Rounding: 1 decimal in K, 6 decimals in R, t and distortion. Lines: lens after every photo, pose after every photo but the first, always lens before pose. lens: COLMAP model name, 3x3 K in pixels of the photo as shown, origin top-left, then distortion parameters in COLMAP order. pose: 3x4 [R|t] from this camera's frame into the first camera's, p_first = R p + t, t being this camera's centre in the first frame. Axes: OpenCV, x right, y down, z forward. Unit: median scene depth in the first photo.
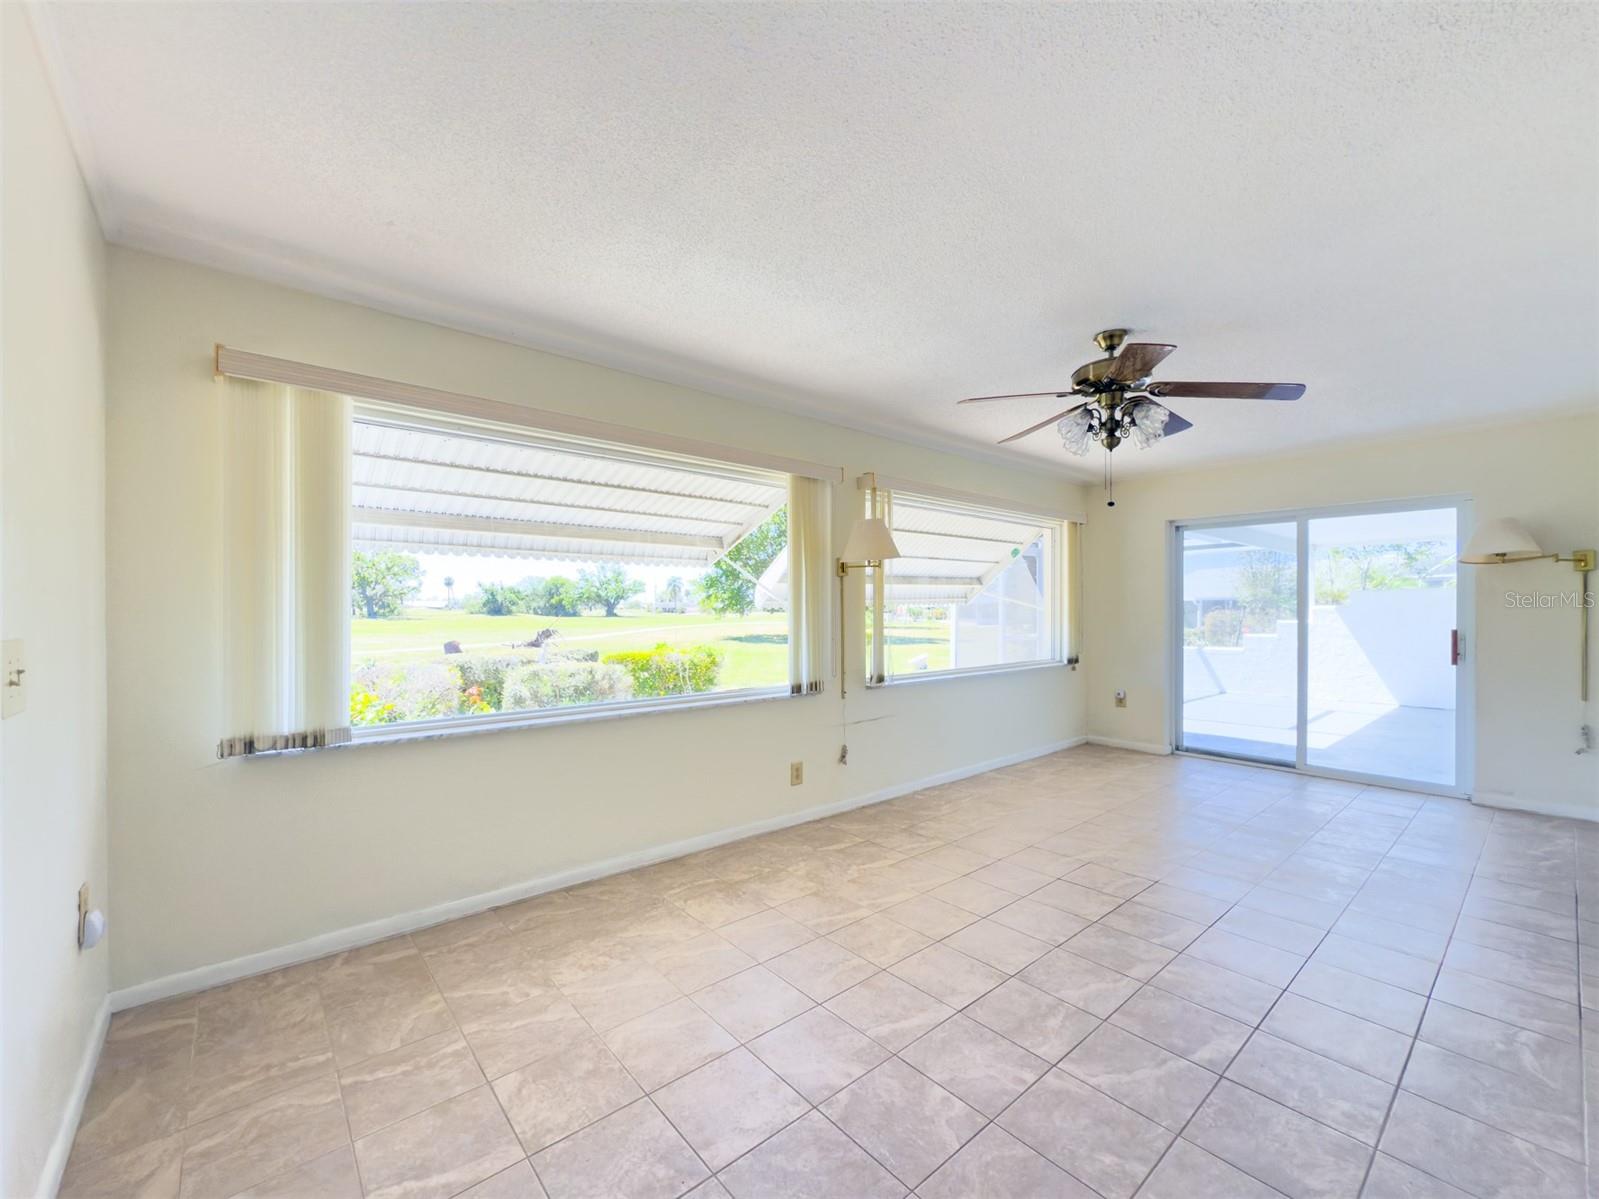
lens RADIAL K [[650.6, 0, 787.3], [0, 650.6, 606.3], [0, 0, 1]] dist [0.001782, -0.000203]
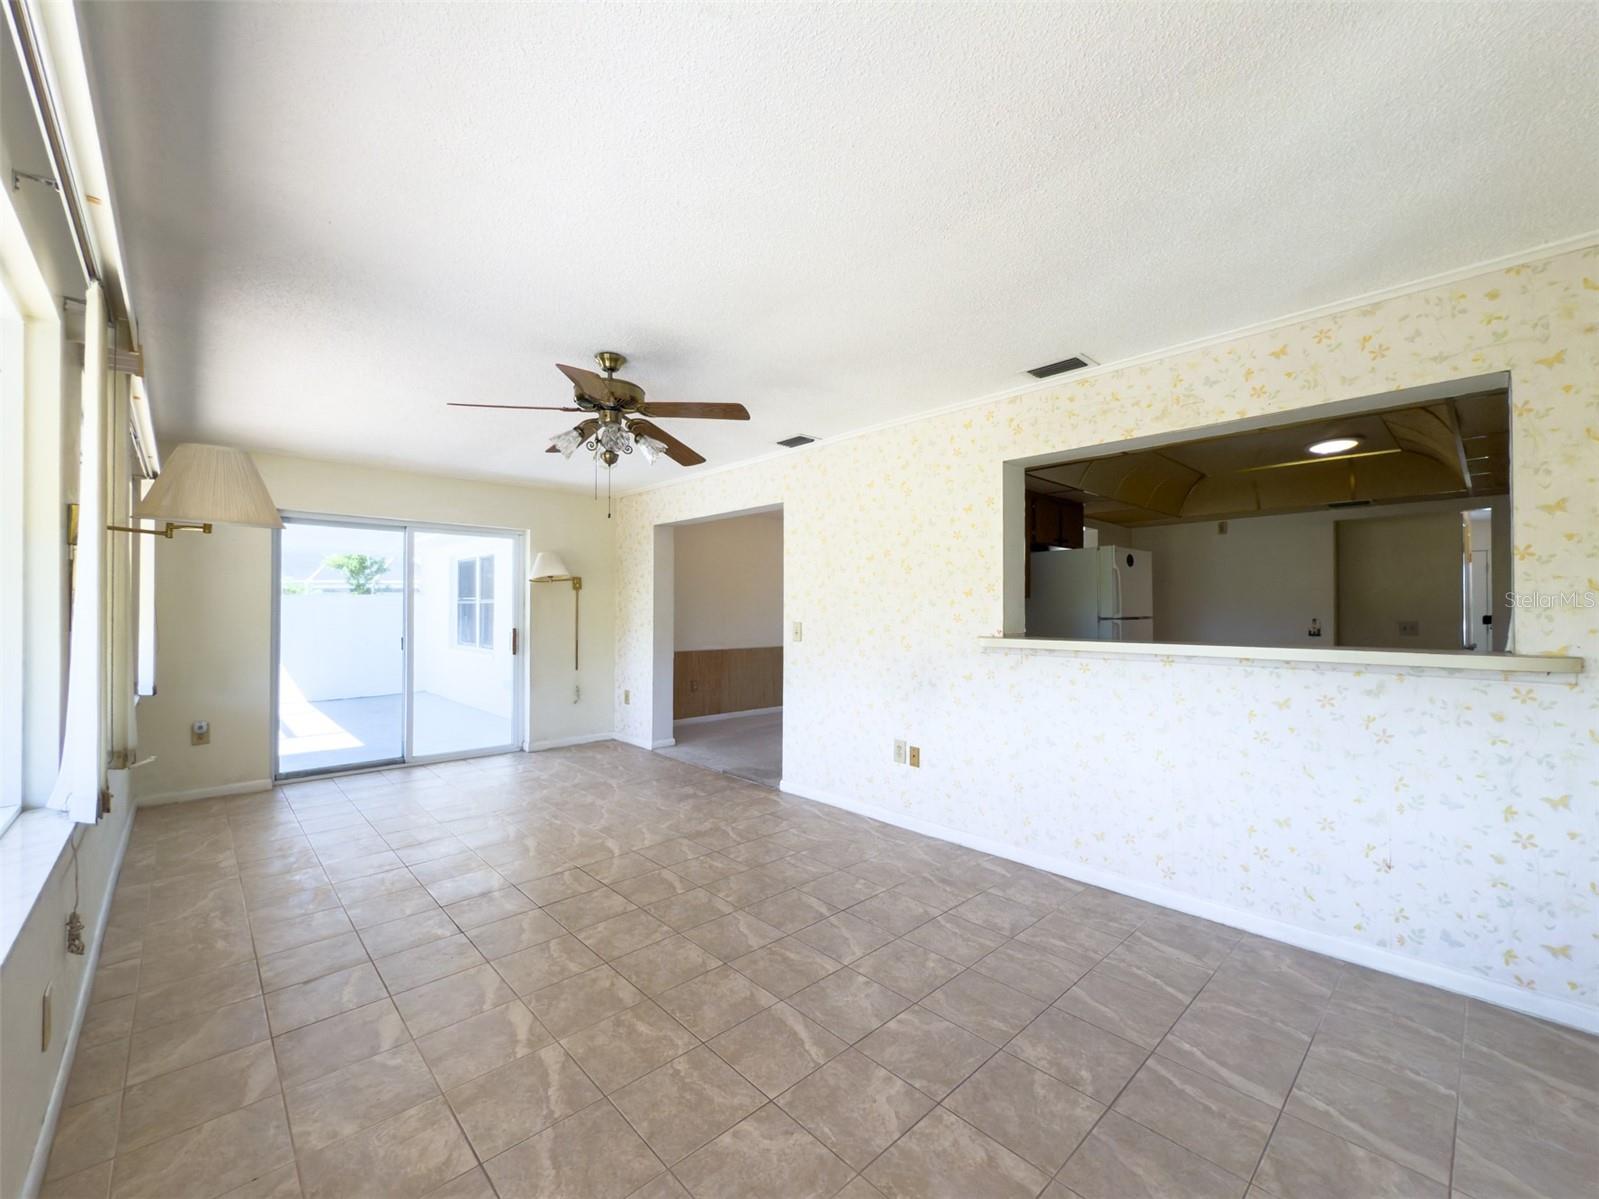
lens RADIAL K [[656.7, 0, 796.6], [0, 656.7, 595.7], [0, 0, 1]] dist [-0.001631, -0.000506]
pose [[-0.049695, 0.022409, 0.998513, -0.430898], [-0.004958, 0.999730, -0.022683, -0.002547], [-0.998752, -0.006078, -0.049571, 0.551317]]
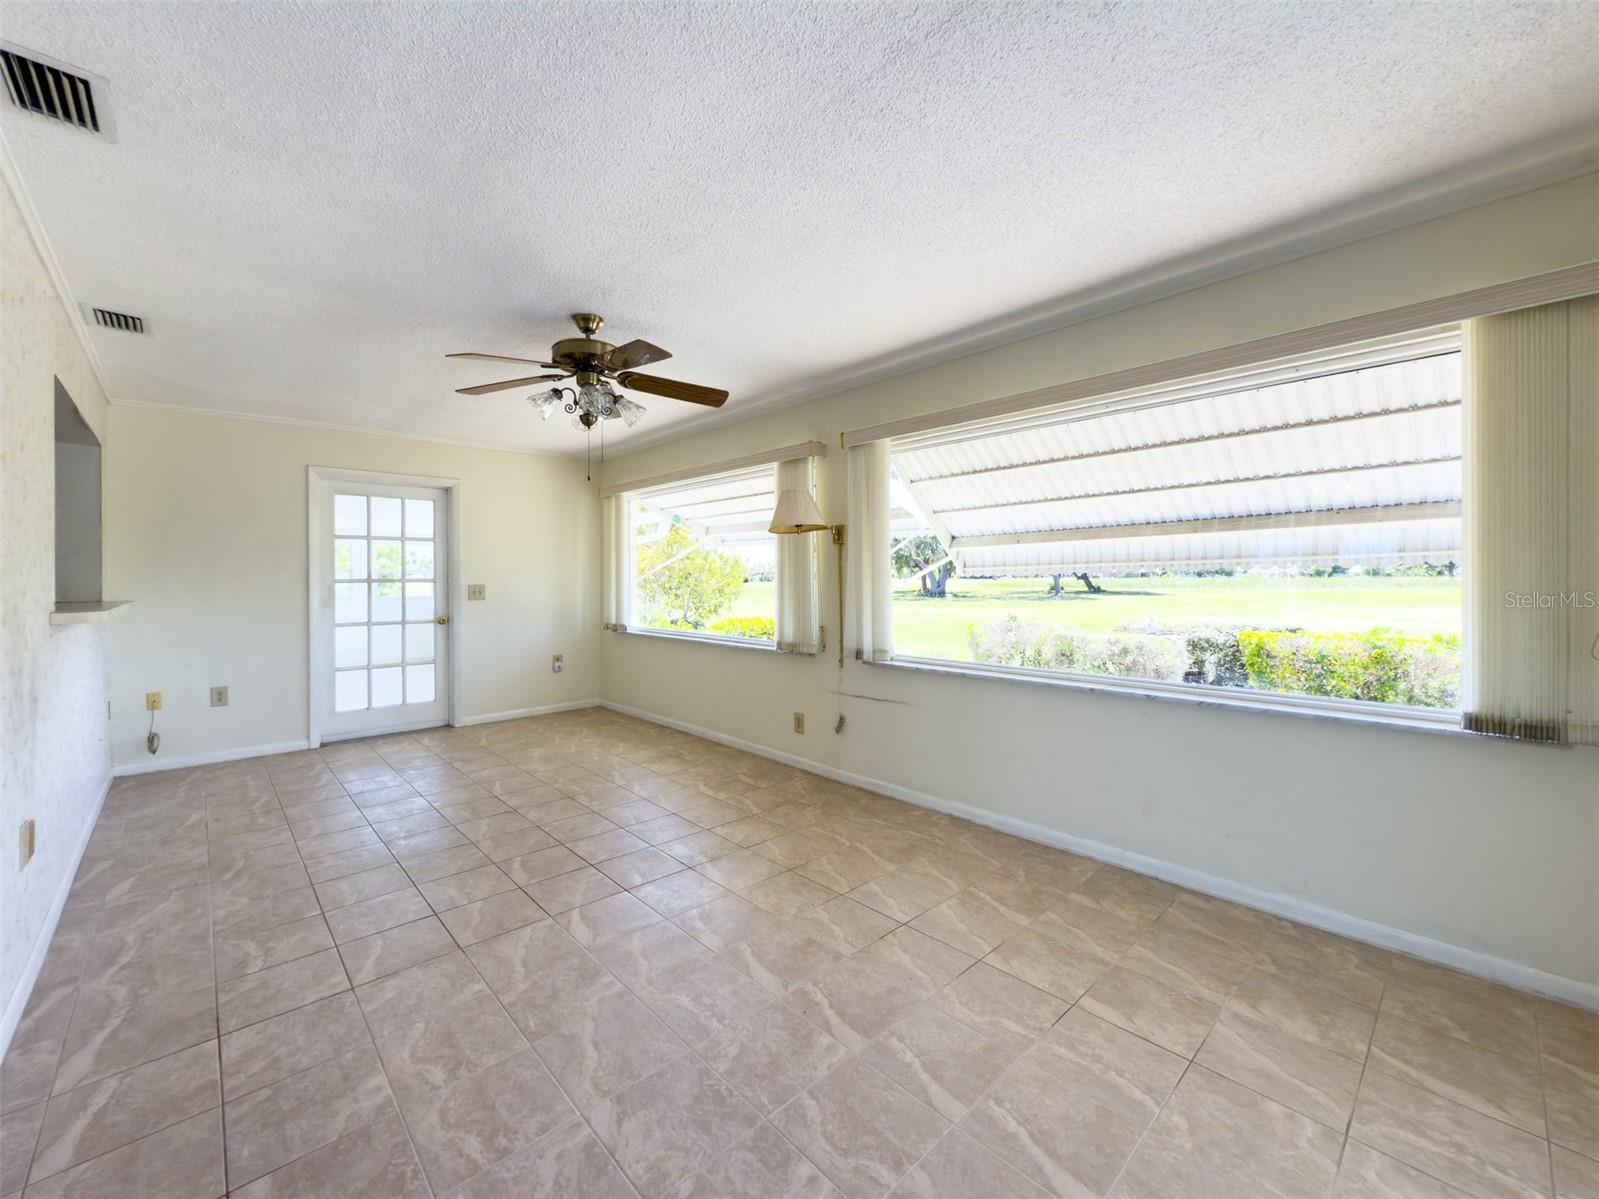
lens RADIAL K [[650.6, 0, 787.3], [0, 650.6, 606.3], [0, 0, 1]] dist [0.001782, -0.000203]
pose [[0.045053, 0.043368, -0.998043, 1.135952], [0.009033, 0.998999, 0.043817, 0.004370], [0.998944, -0.010989, 0.044616, 0.936569]]
